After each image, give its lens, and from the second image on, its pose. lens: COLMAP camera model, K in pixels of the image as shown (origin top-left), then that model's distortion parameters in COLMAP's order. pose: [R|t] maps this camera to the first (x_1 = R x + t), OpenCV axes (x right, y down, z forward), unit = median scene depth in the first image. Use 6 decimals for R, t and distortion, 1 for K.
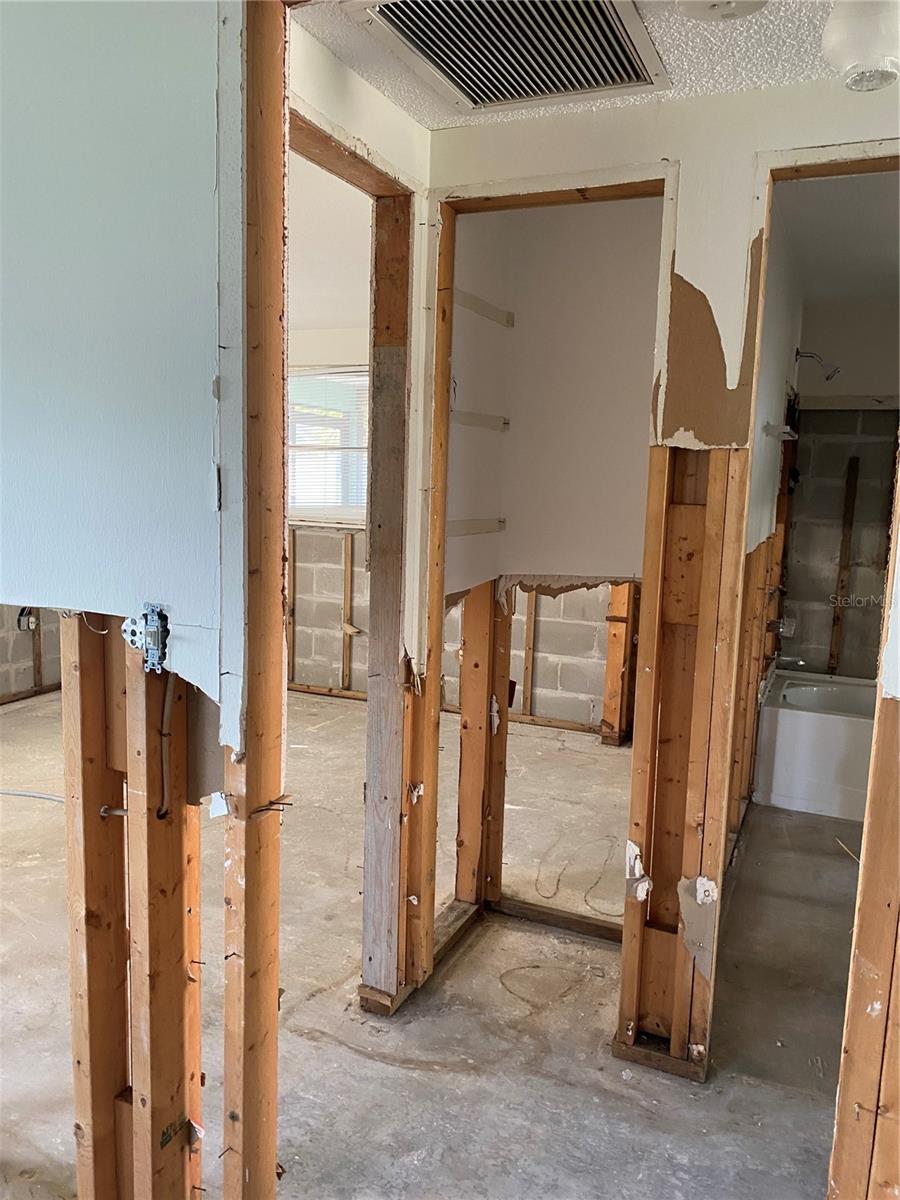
lens RADIAL K [[916.4, 0, 449.0], [0, 916.4, 612.4], [0, 0, 1]] dist [0.046071, -0.048617]
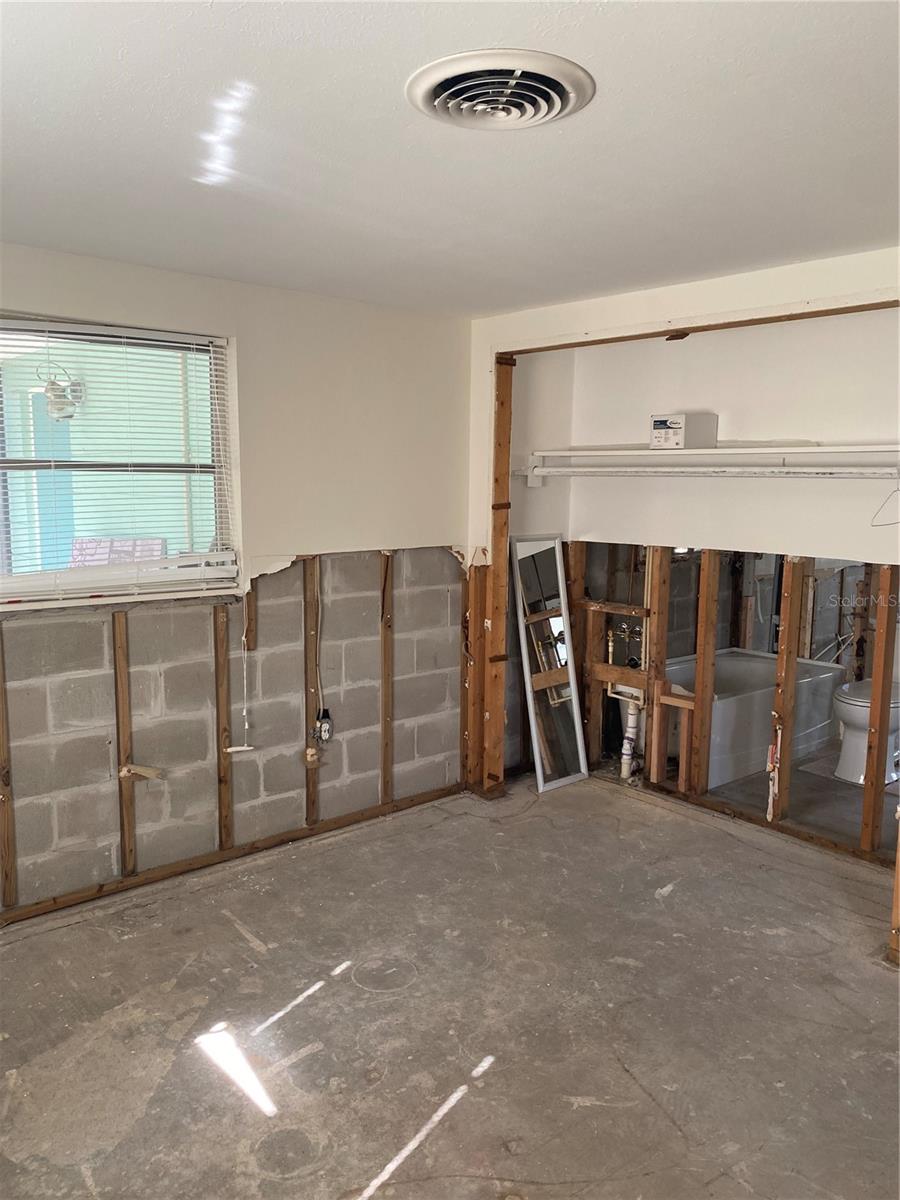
lens RADIAL K [[916.4, 0, 433.6], [0, 916.4, 613.3], [0, 0, 1]] dist [0.046071, -0.048617]
pose [[0.434135, -0.153392, 0.887692, -0.534187], [0.143986, 0.984544, 0.099710, -0.113273], [-0.889267, 0.084527, 0.449511, 0.555346]]
